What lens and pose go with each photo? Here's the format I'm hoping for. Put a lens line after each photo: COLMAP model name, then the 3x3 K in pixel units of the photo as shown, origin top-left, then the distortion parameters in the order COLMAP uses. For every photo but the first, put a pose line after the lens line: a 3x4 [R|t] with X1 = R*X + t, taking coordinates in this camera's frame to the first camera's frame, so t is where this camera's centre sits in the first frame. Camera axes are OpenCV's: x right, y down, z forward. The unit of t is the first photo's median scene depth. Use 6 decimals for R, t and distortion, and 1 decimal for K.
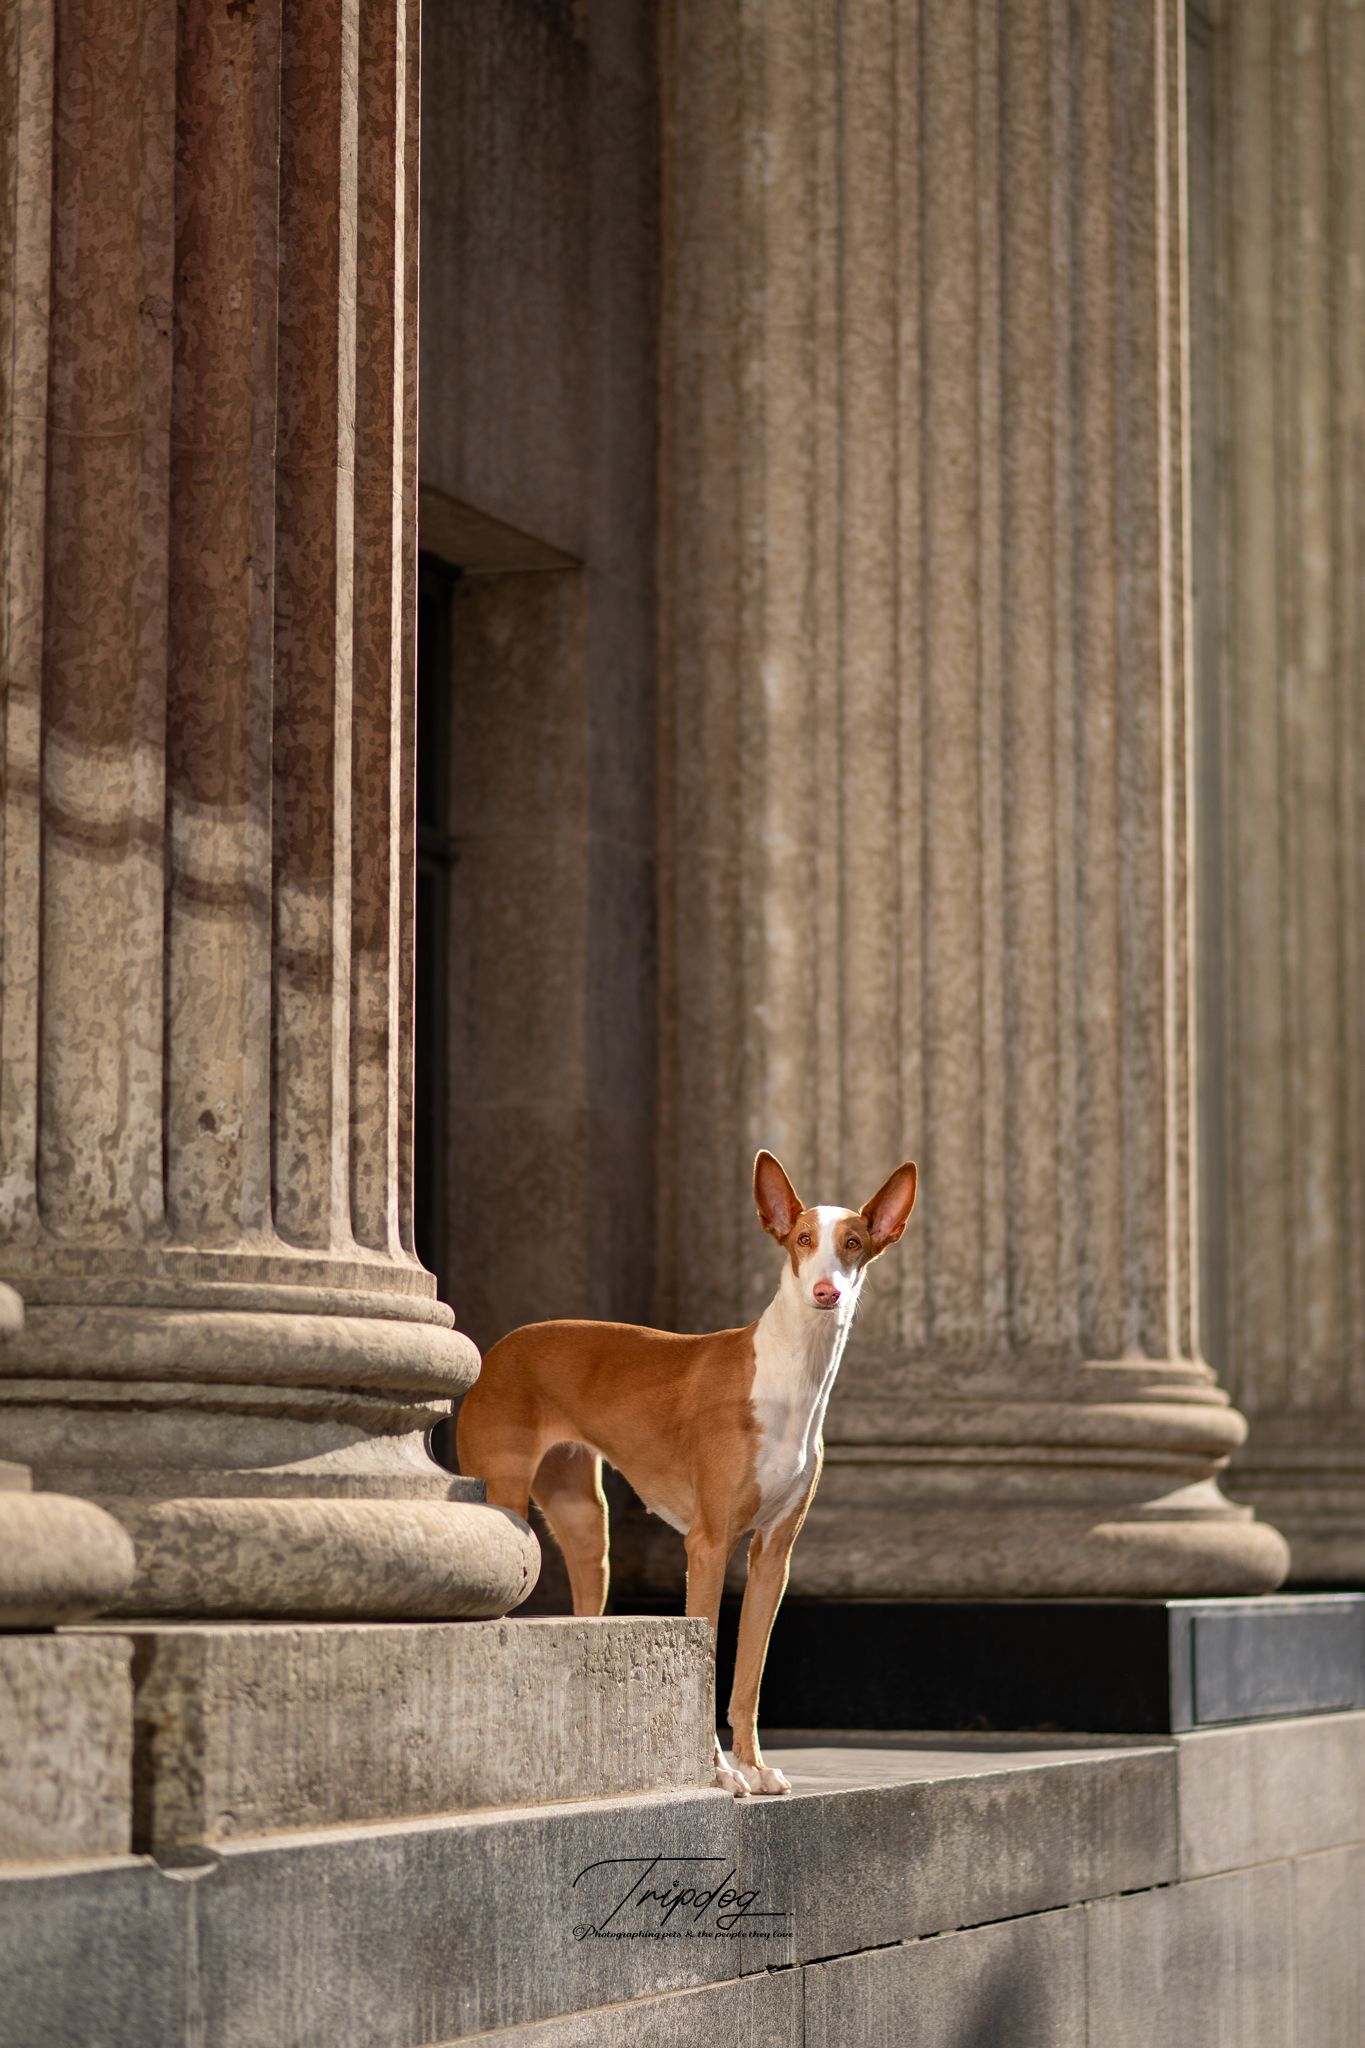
lens RADIAL K [[4836.8, 0, 682.5], [0, 4836.8, 1024.0], [0, 0, 1]] dist [0.023361, 0.341337]
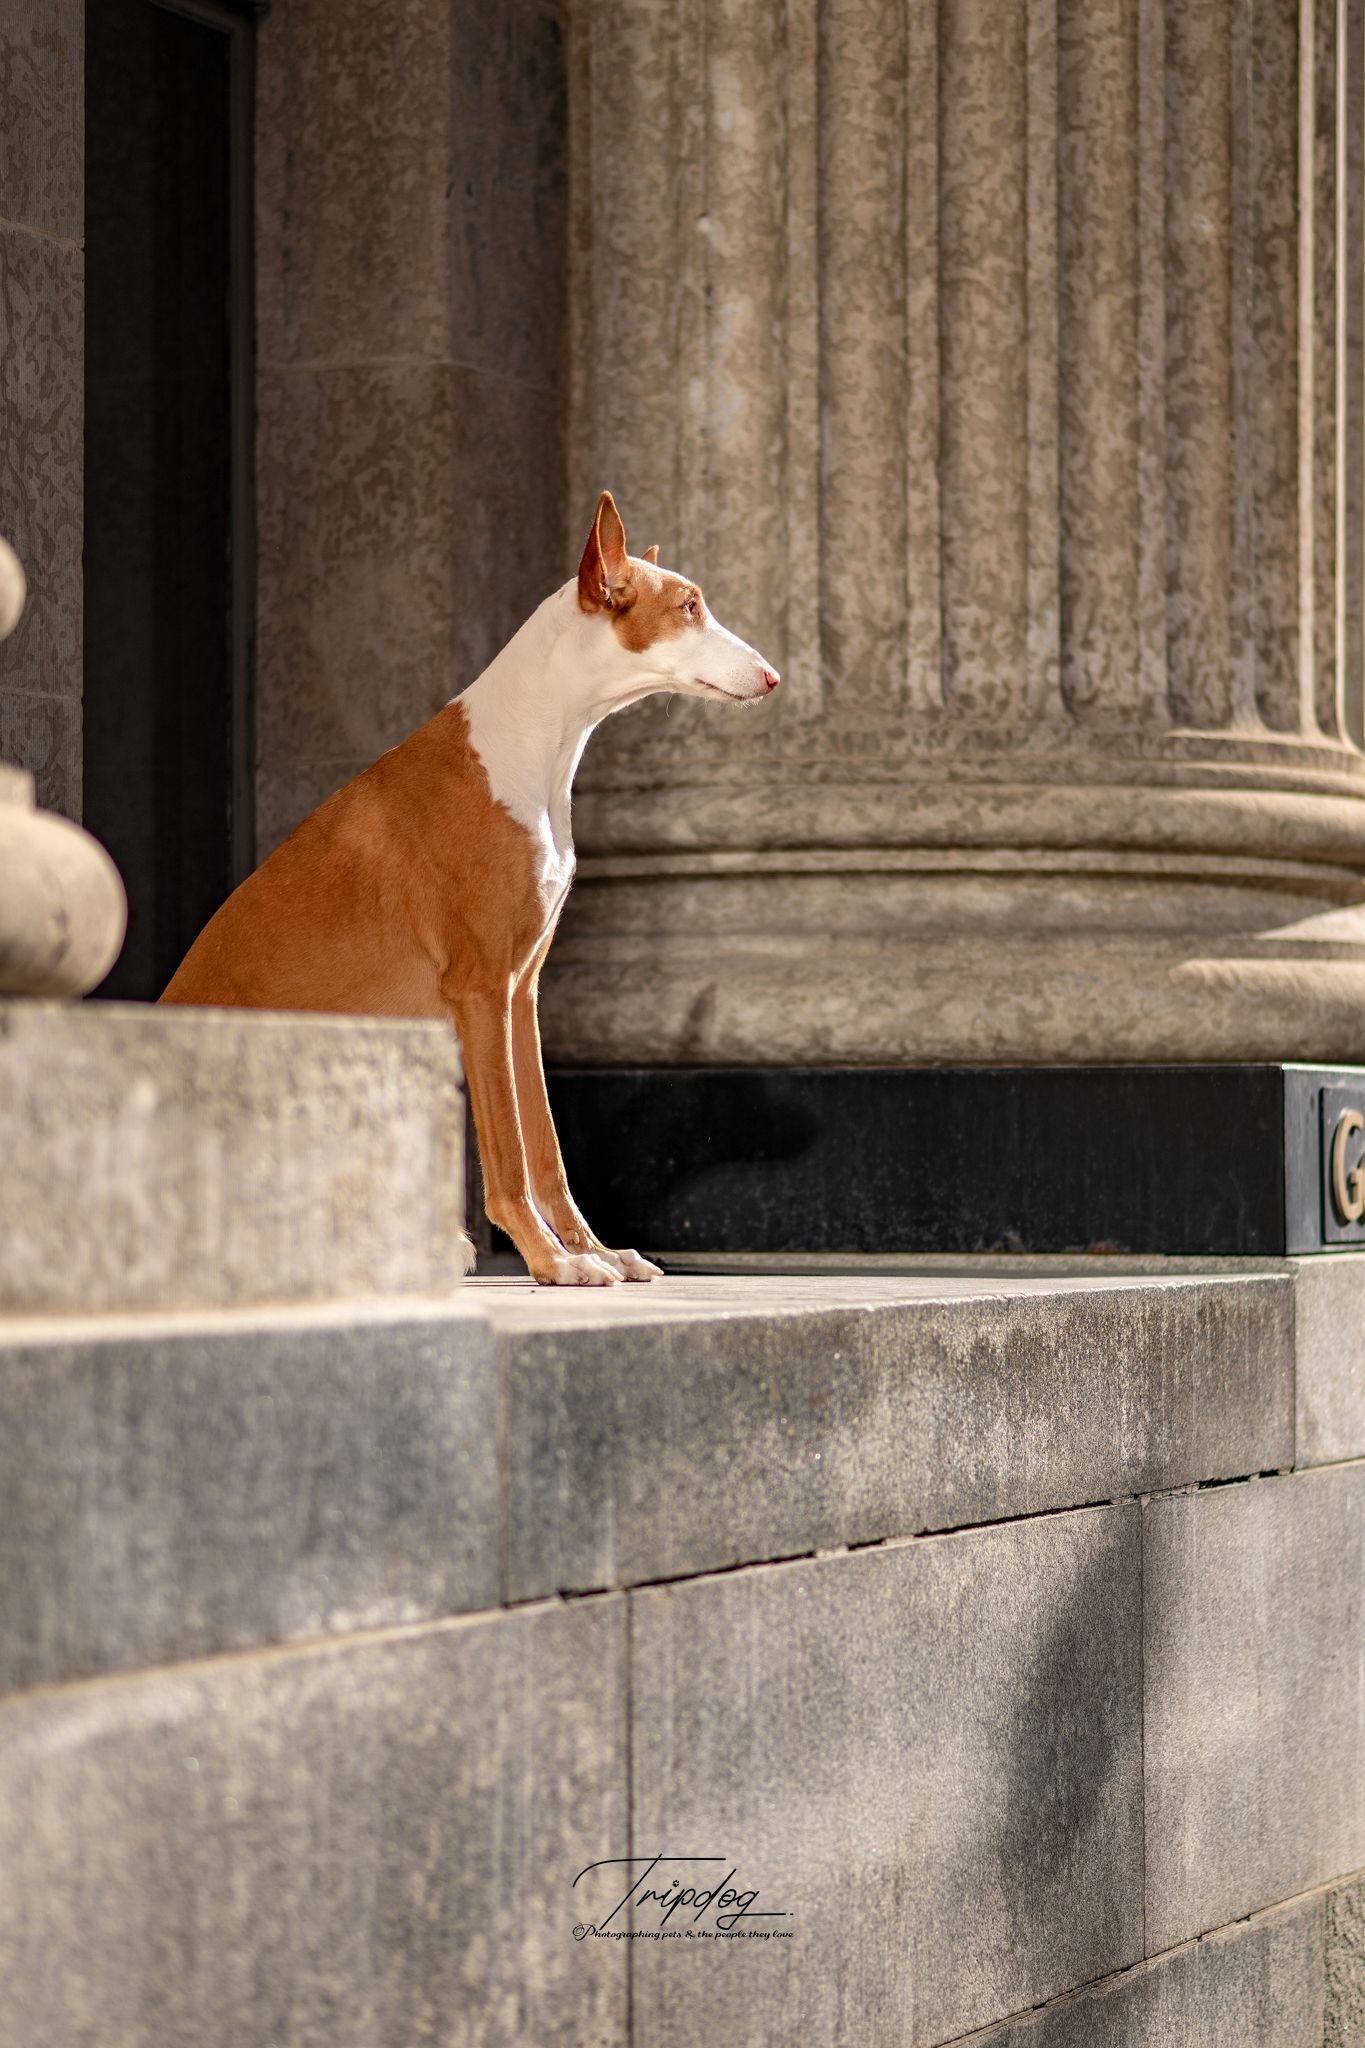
lens RADIAL K [[4836.8, 0, 682.5], [0, 4836.8, 1024.0], [0, 0, 1]] dist [0.023361, 0.341337]
pose [[0.998238, -0.003372, -0.059243, 0.054260], [0.007939, 0.996999, 0.077012, 0.058435], [0.058805, -0.077347, 0.995269, 0.305666]]
